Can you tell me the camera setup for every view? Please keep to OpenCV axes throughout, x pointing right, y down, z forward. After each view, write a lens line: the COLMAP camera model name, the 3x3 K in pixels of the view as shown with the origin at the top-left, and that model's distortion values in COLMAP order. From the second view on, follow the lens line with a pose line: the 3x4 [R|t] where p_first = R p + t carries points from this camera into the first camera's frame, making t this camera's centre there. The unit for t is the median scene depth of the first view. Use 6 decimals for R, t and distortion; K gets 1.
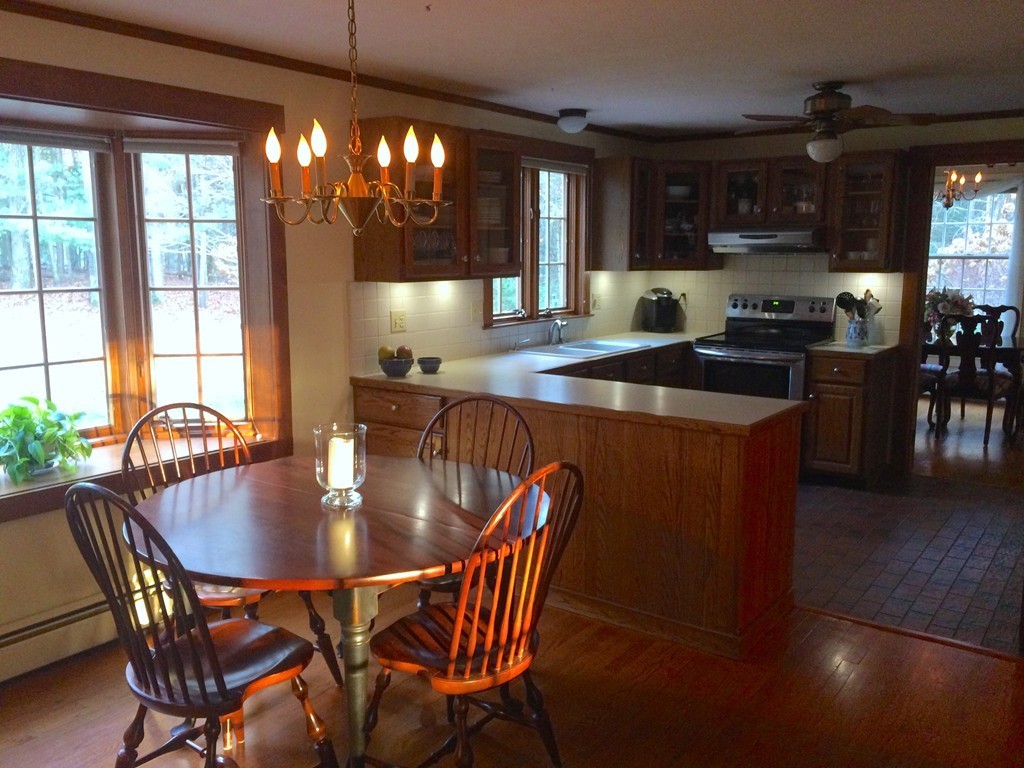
lens RADIAL K [[893.0, 0, 510.9], [0, 893.0, 387.7], [0, 0, 1]] dist [0.059916, -0.027726]
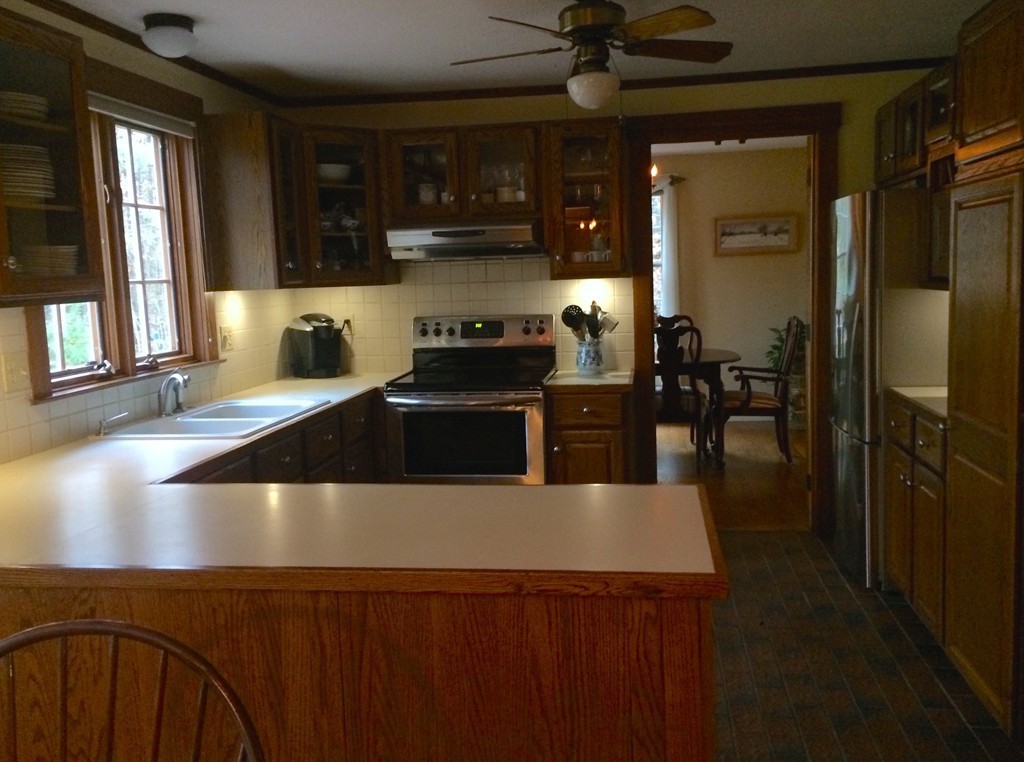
lens RADIAL K [[893.0, 0, 508.9], [0, 893.0, 370.5], [0, 0, 1]] dist [0.059916, -0.027726]
pose [[0.885683, -0.082396, 0.456920, -0.021778], [0.107503, 0.993777, -0.029175, -0.034943], [-0.451673, 0.074960, 0.889029, 0.355105]]
